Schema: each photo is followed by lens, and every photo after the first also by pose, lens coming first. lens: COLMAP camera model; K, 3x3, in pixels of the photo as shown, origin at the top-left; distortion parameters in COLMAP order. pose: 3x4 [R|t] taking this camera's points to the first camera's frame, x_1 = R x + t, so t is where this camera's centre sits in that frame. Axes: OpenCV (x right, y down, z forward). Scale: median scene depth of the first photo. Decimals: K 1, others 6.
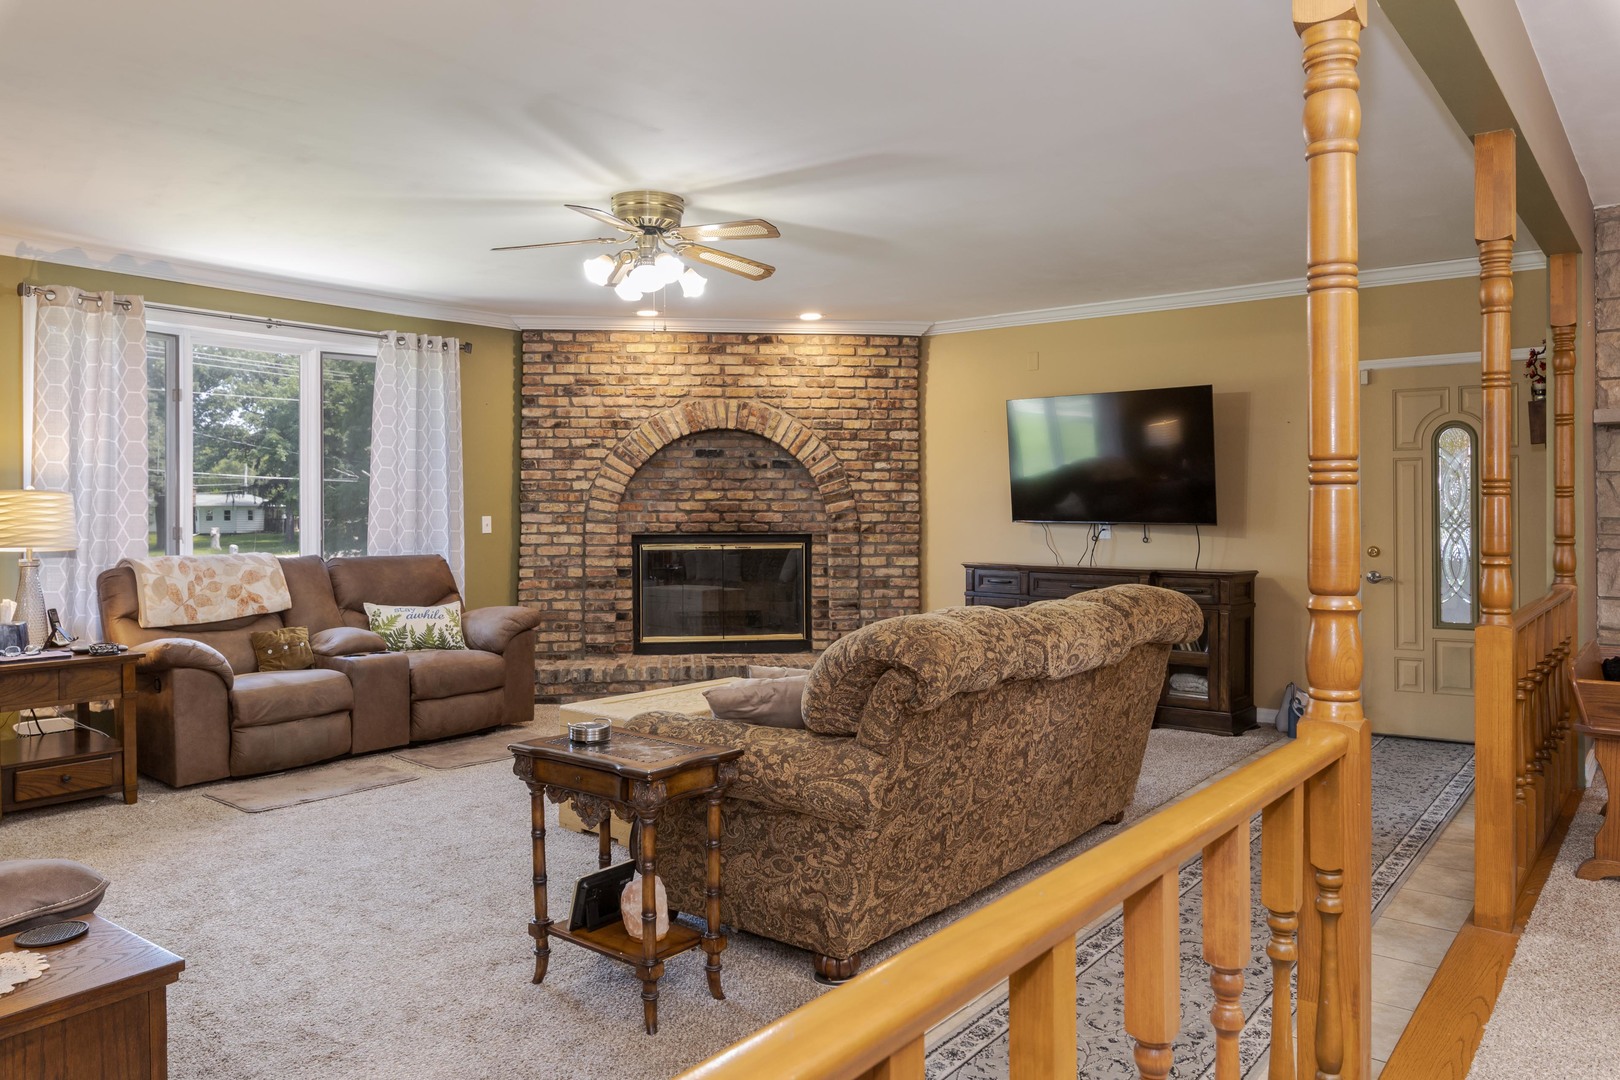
lens RADIAL K [[1138.1, 0, 789.9], [0, 1138.1, 500.3], [0, 0, 1]] dist [-0.002306, -0.013859]
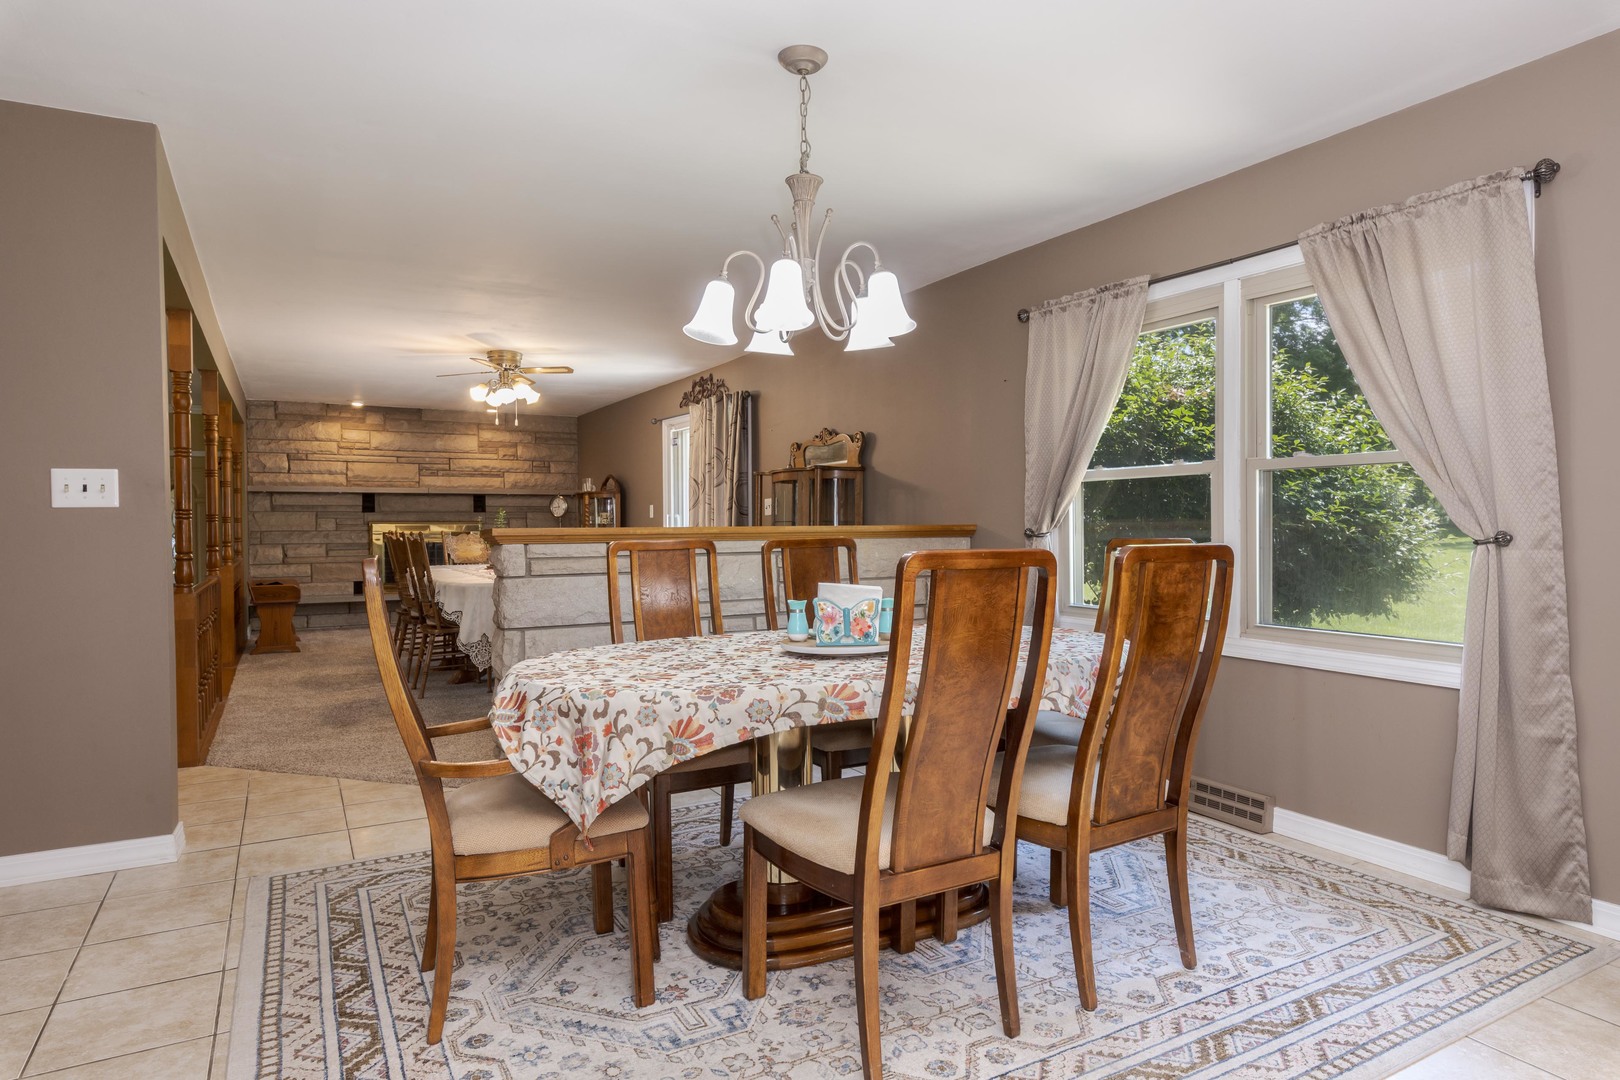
lens RADIAL K [[954.1, 0, 835.8], [0, 954.1, 536.0], [0, 0, 1]] dist [0.009348, -0.003439]
pose [[0.363499, -0.012114, 0.931516, -0.435271], [-0.001755, 0.999905, 0.013689, -0.002311], [-0.931593, -0.006611, 0.363443, -0.537551]]
